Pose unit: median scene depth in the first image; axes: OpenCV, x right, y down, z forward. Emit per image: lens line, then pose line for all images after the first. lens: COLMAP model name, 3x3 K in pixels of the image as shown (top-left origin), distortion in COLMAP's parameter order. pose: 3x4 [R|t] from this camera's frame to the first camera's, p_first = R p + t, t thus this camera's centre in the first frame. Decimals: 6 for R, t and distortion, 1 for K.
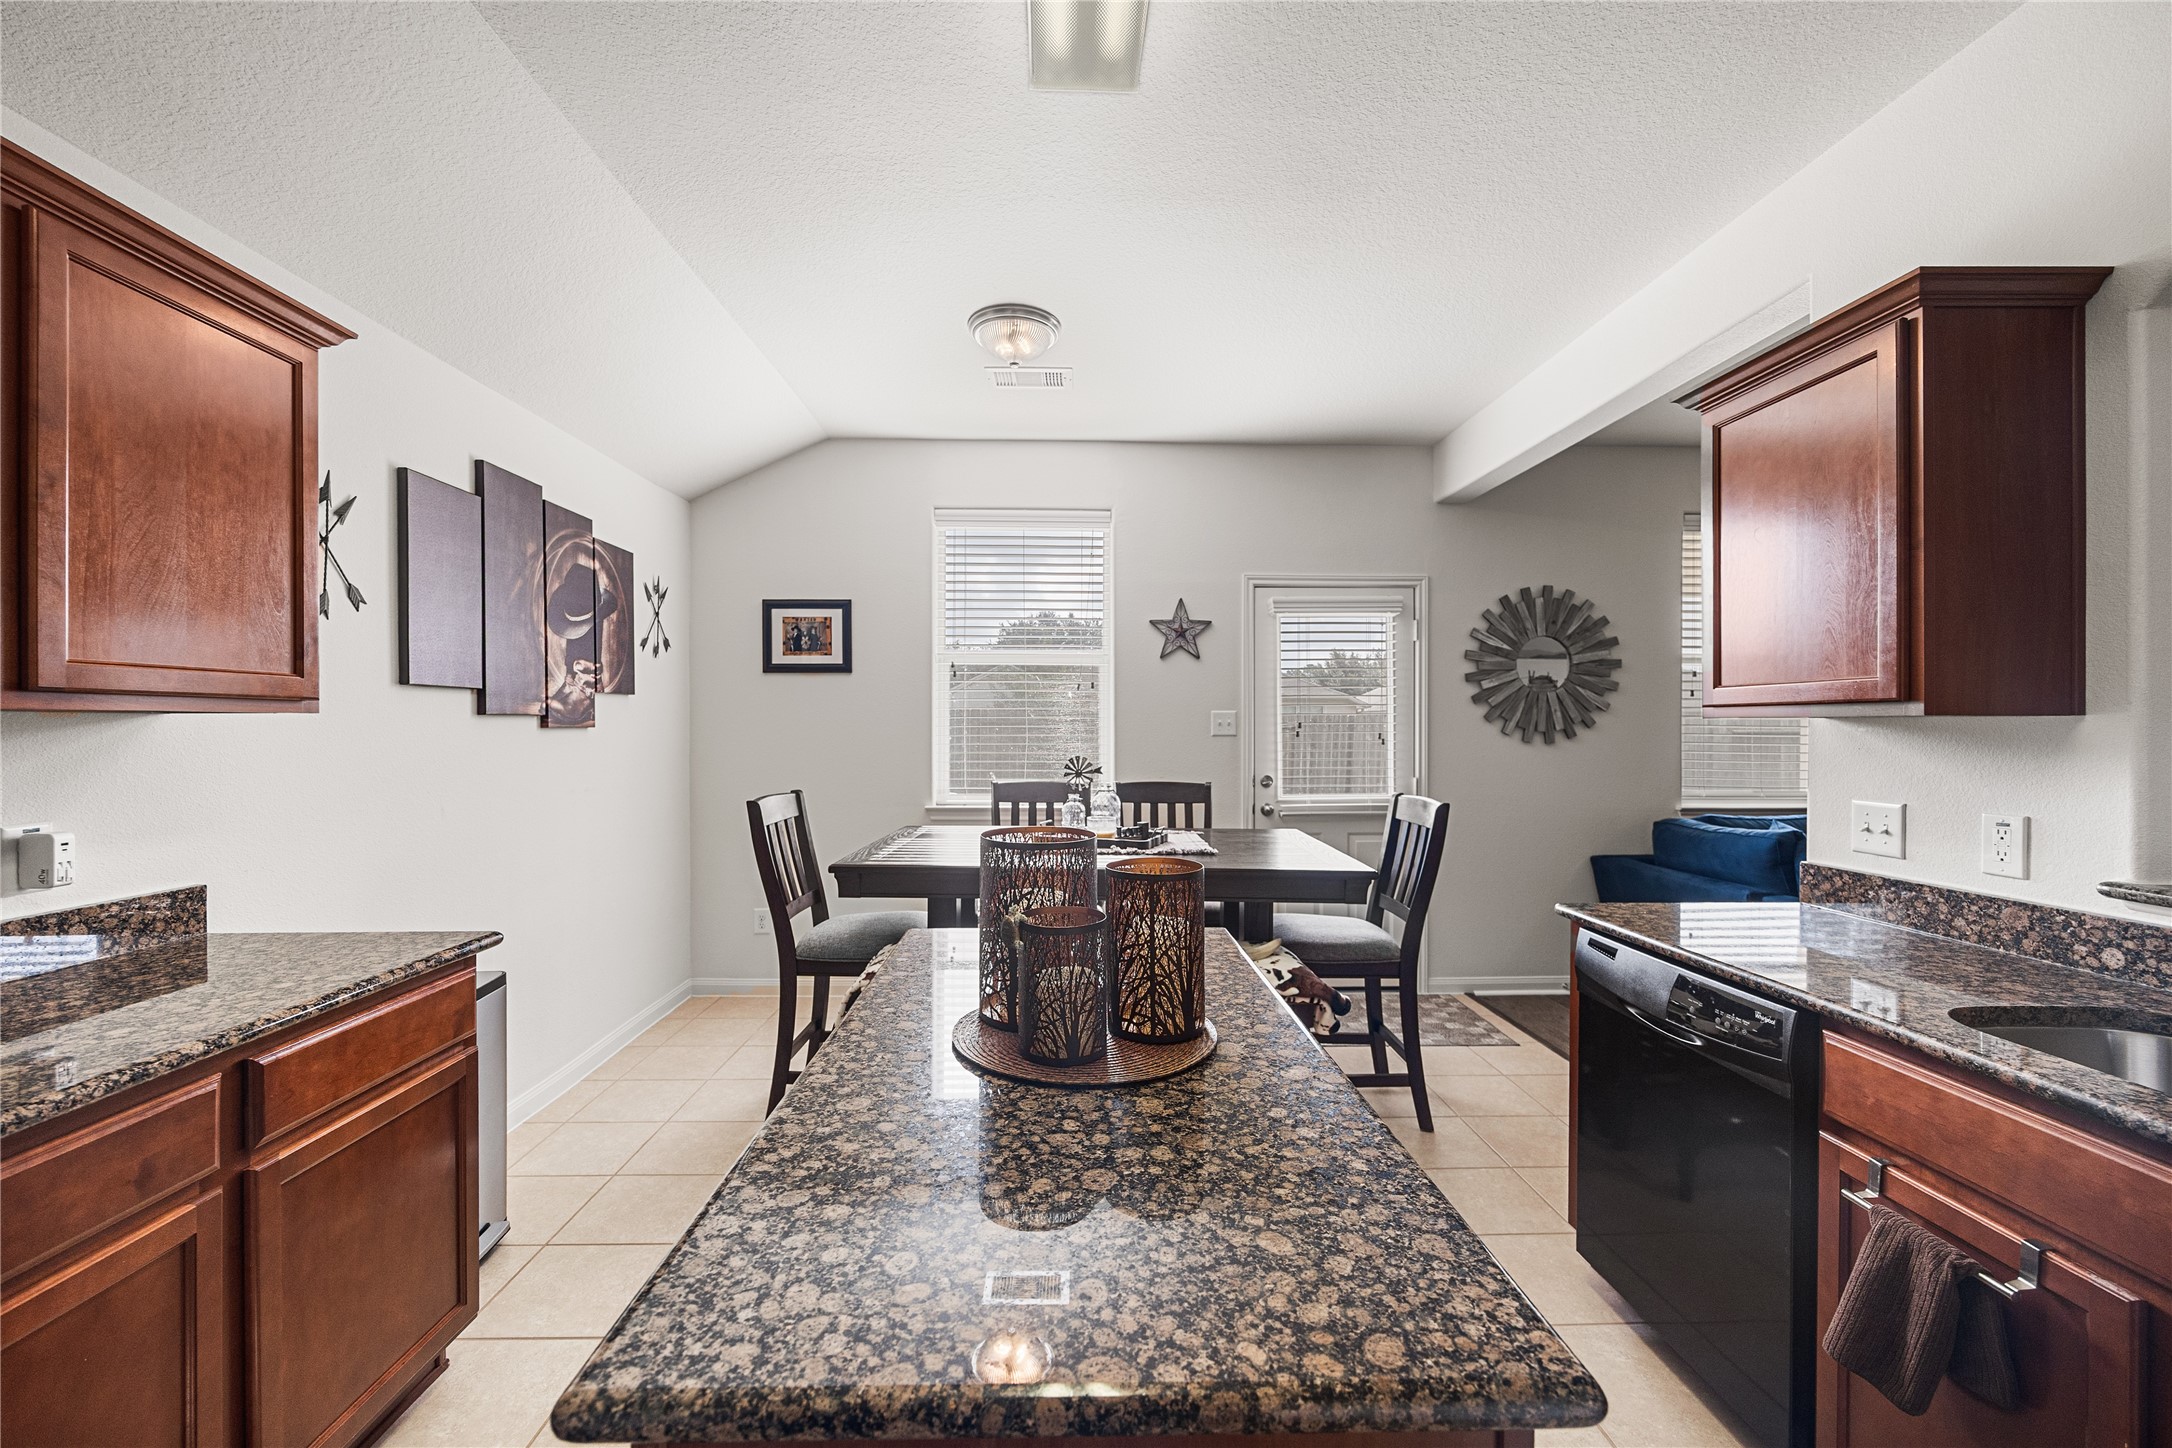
lens RADIAL K [[852.3, 0, 1082.4], [0, 852.3, 732.2], [0, 0, 1]] dist [-0.000421, -0.000165]
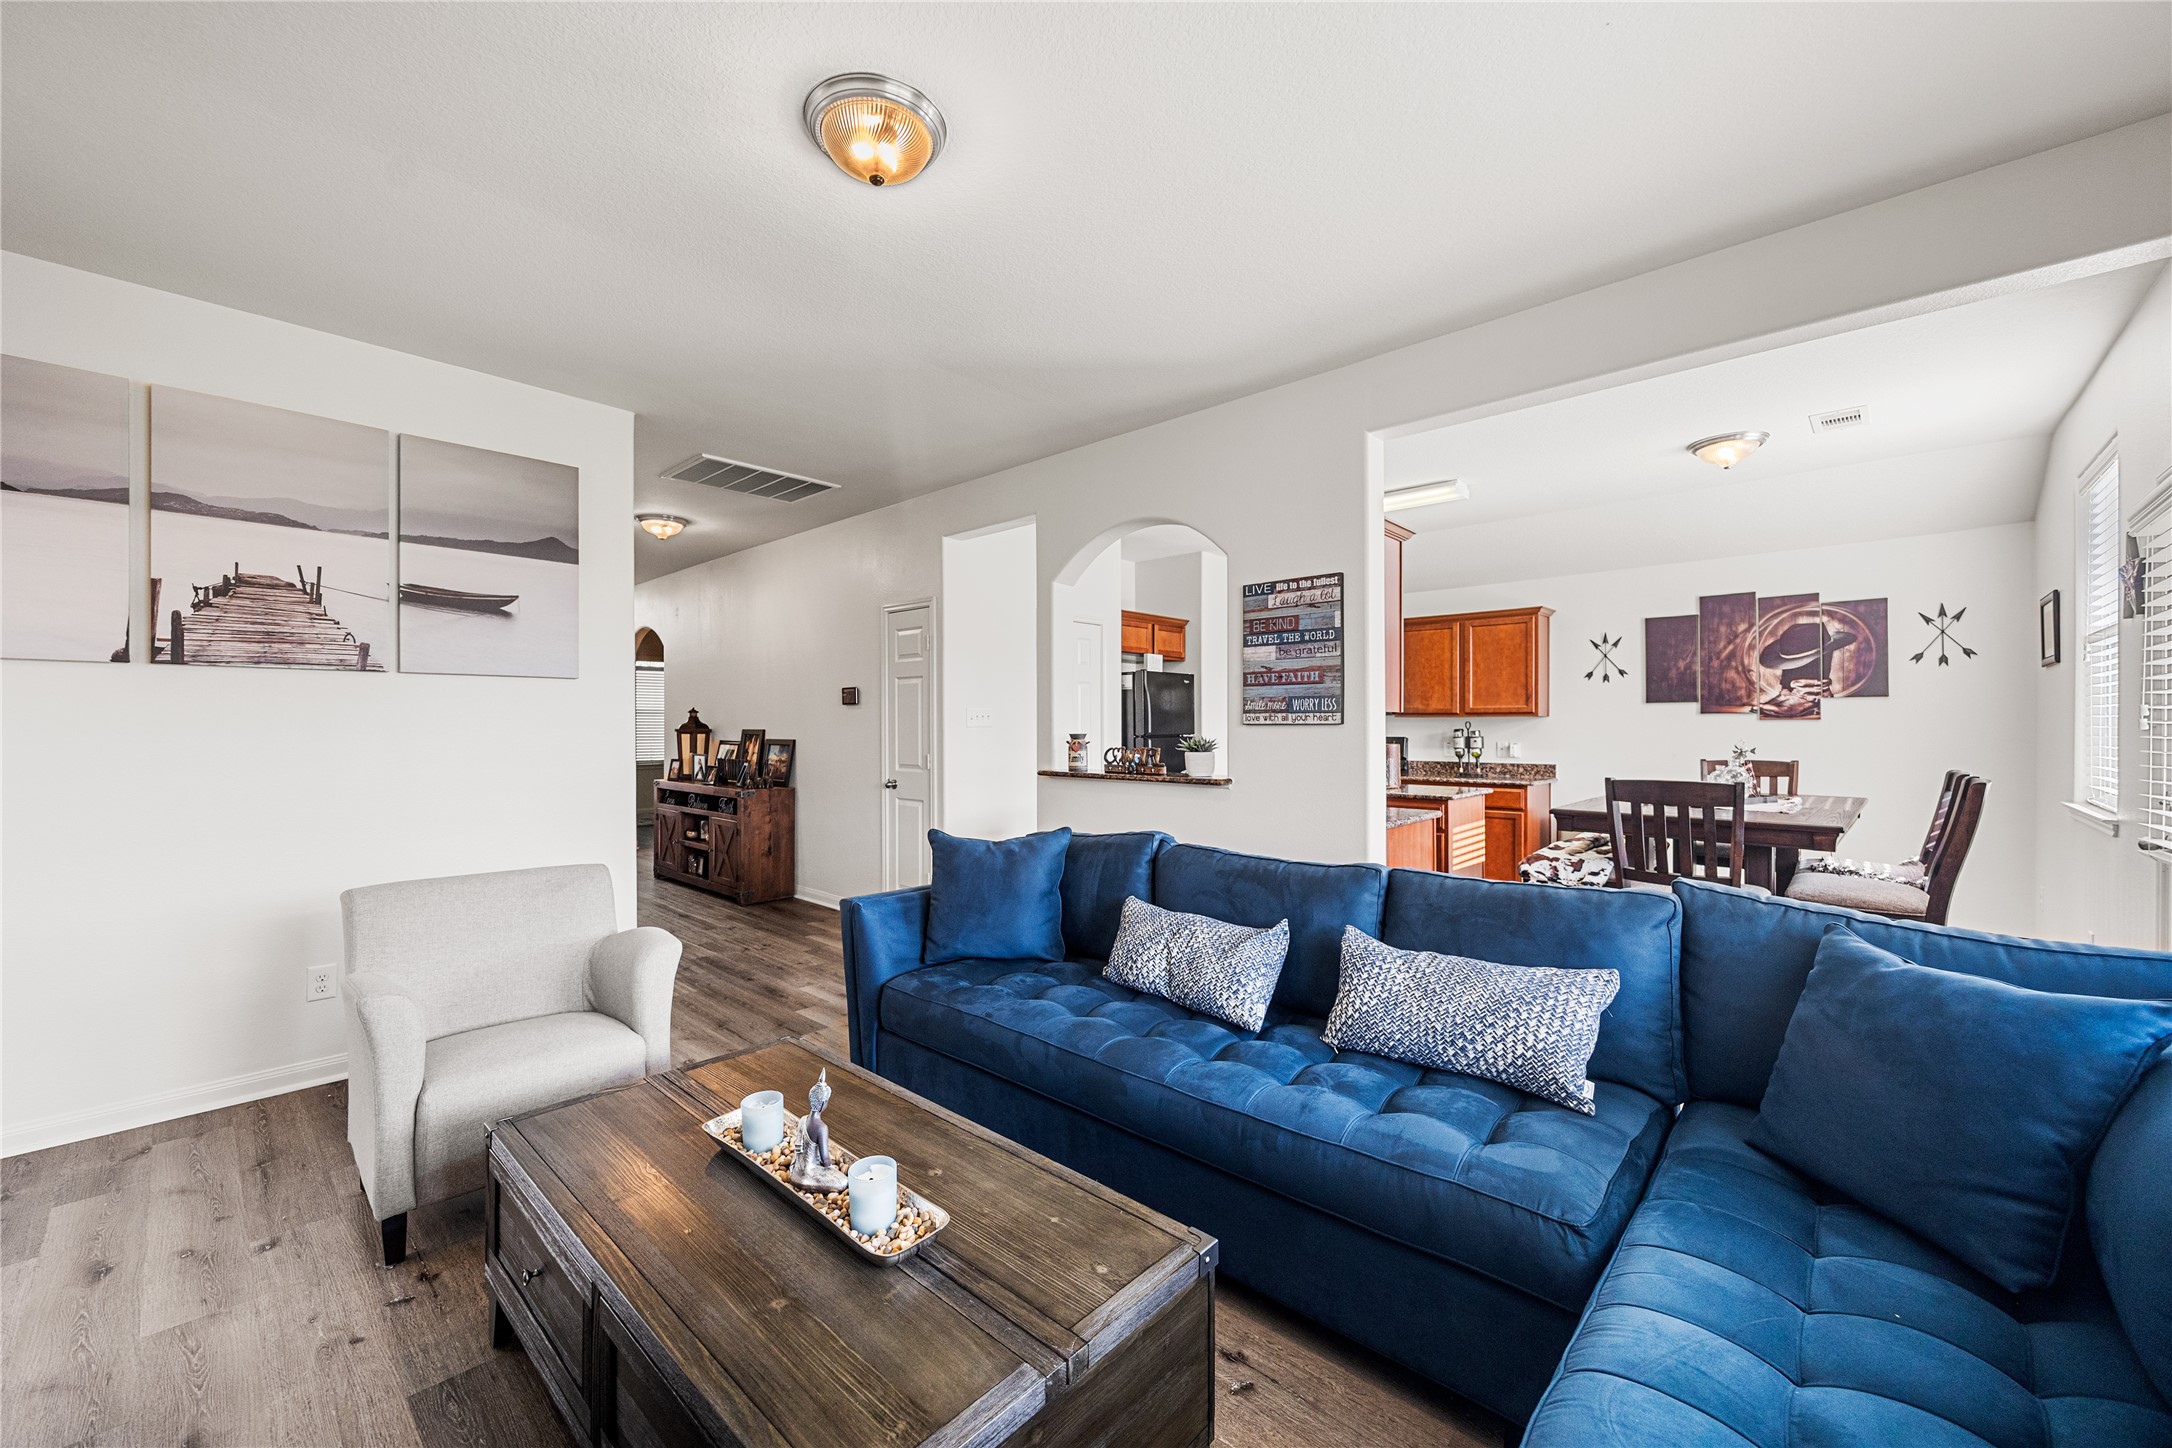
lens RADIAL K [[844.8, 0, 1079.3], [0, 844.8, 728.6], [0, 0, 1]] dist [-0.000933, -0.000049]
pose [[-0.699464, 0.003504, -0.714660, 1.613782], [-0.003295, 0.999962, 0.008127, 0.003758], [0.714661, 0.008039, -0.699425, 1.146632]]
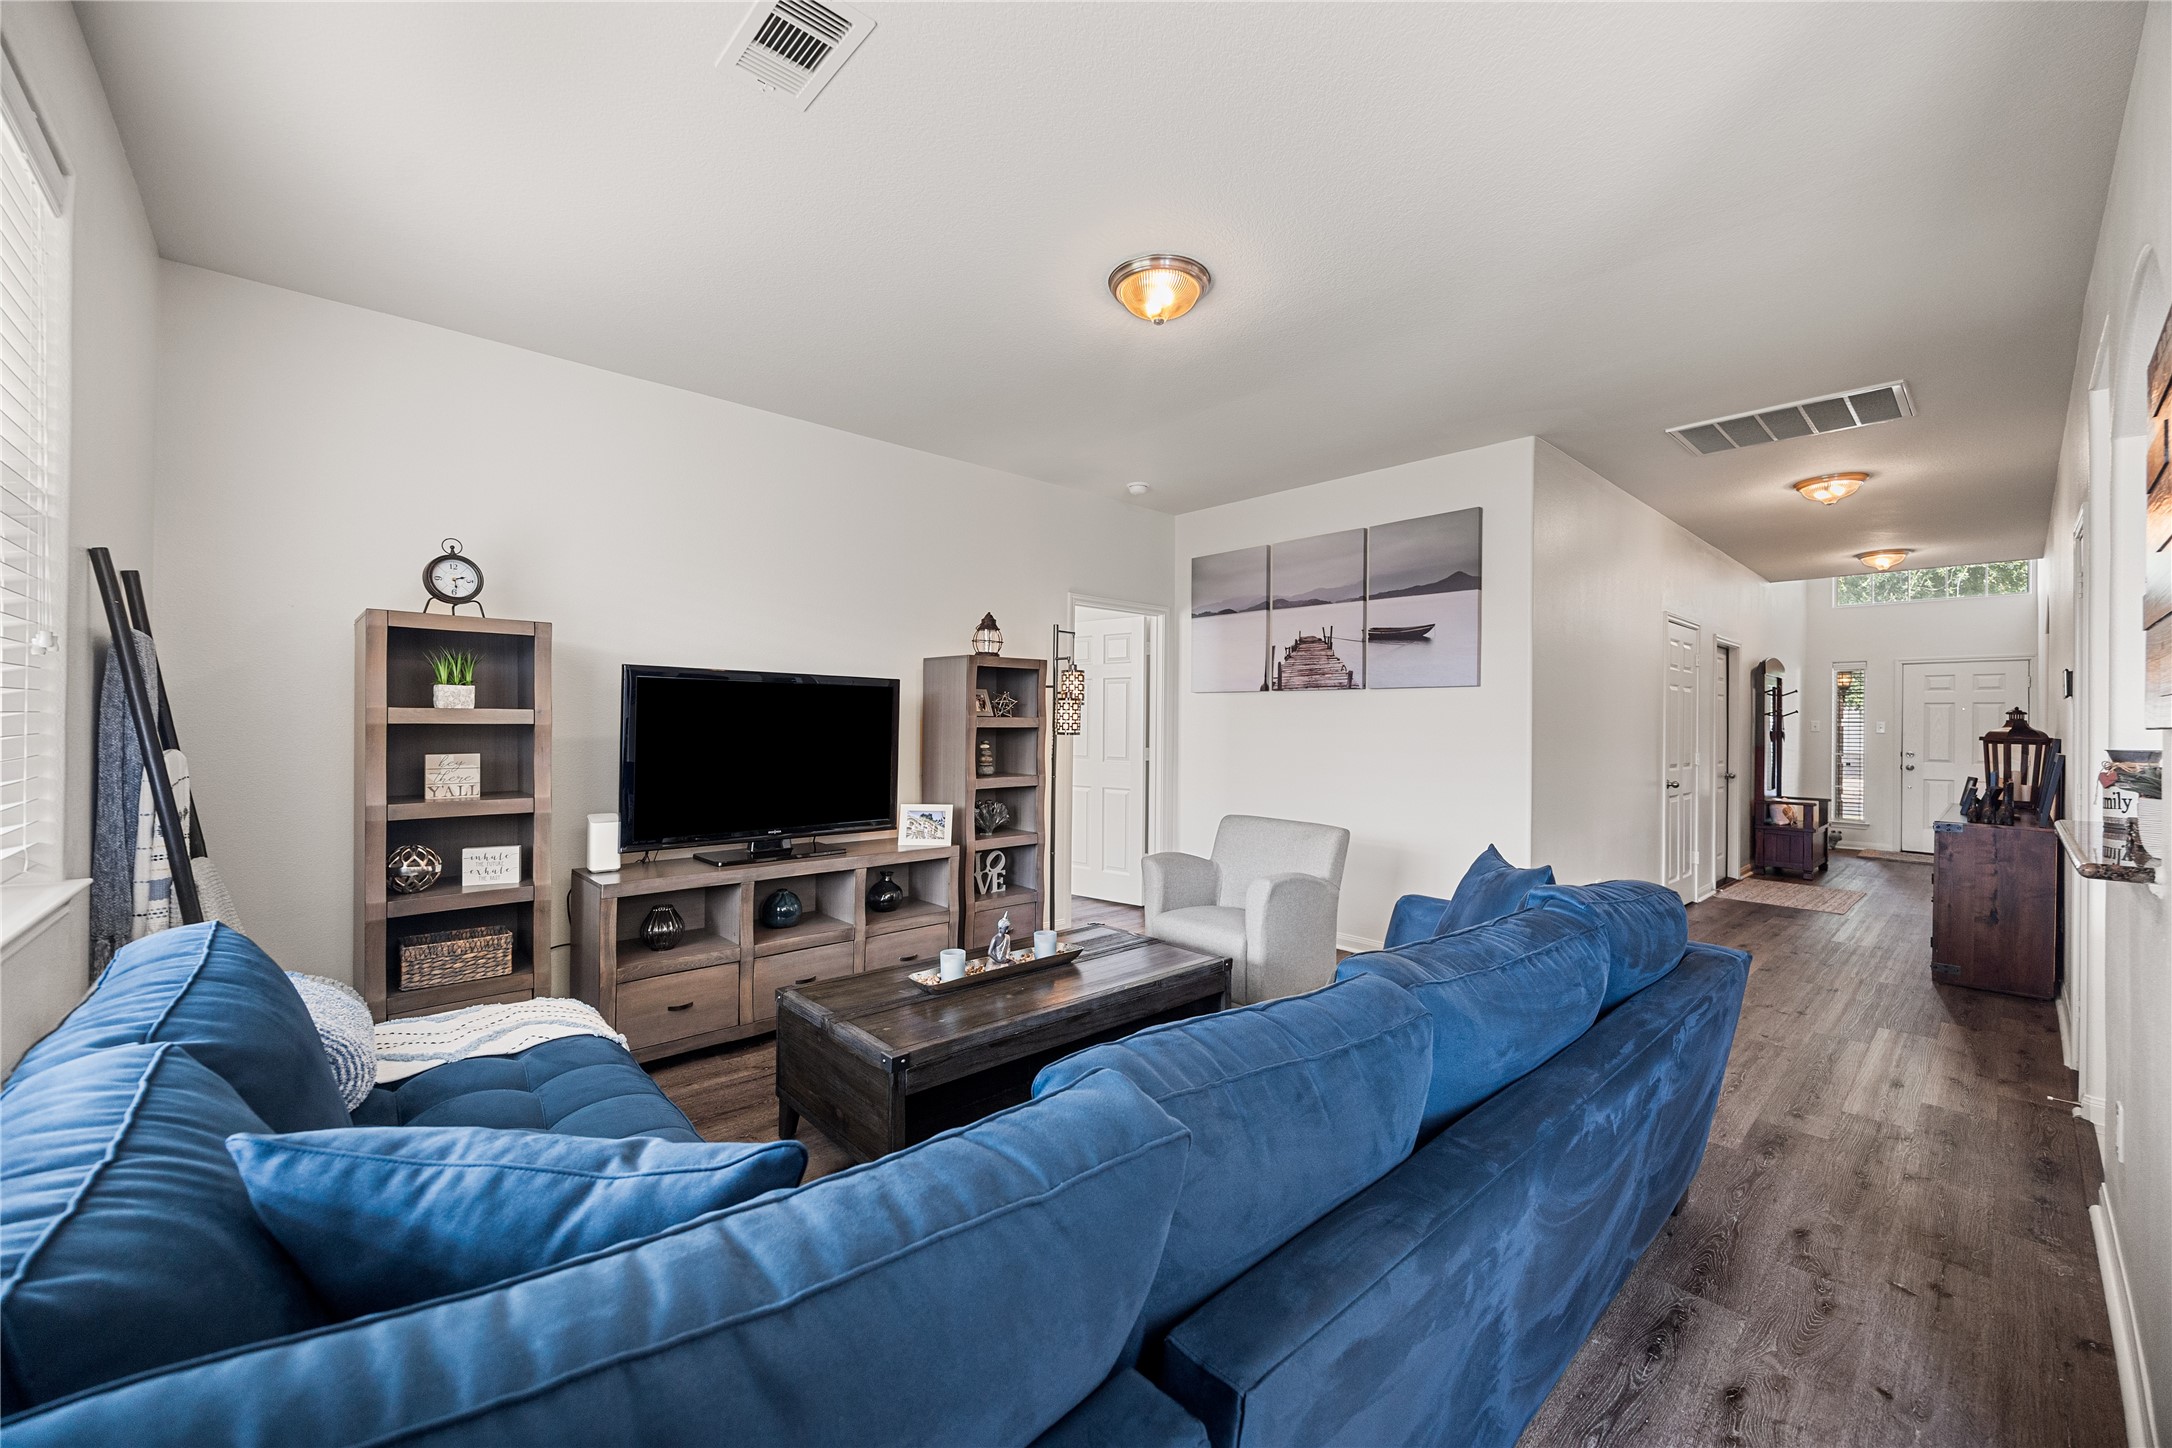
lens RADIAL K [[840.8, 0, 1086.0], [0, 840.8, 724.0], [0, 0, 1]] dist [-0.002999, -0.000143]
pose [[-0.655843, -0.008477, 0.754850, 0.661771], [-0.006777, 0.999963, 0.005342, 0.005361], [-0.754867, -0.001612, -0.655876, 1.211327]]
